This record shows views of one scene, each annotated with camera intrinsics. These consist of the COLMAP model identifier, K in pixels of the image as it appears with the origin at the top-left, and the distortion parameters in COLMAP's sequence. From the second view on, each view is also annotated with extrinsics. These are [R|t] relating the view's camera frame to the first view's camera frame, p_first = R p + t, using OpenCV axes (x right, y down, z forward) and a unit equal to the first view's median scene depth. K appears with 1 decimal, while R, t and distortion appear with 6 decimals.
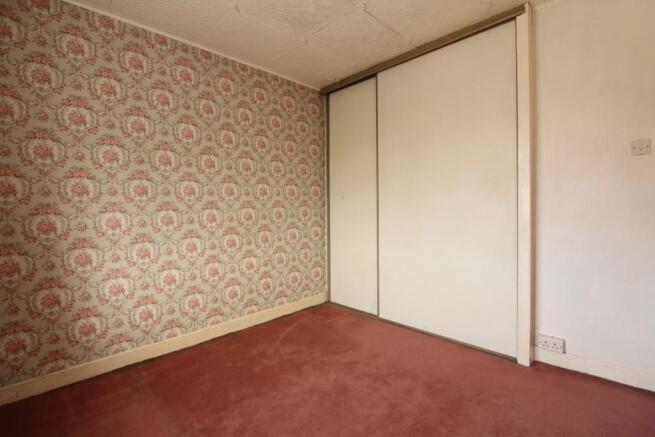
lens RADIAL K [[315.3, 0, 327.5], [0, 315.3, 218.5], [0, 0, 1]] dist [-0.001851, -0.000656]
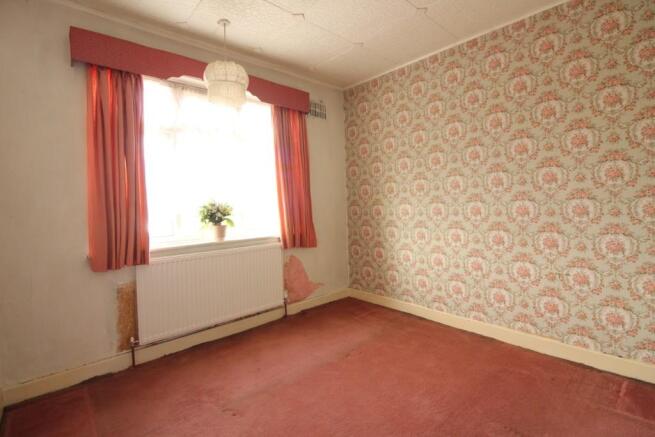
lens RADIAL K [[301.2, 0, 328.4], [0, 301.2, 216.0], [0, 0, 1]] dist [-0.000862, -0.000350]
pose [[-0.057568, 0.063828, -0.996299, 0.606338], [-0.008587, 0.997886, 0.064426, -0.043430], [0.998305, 0.012265, -0.056898, 0.618937]]
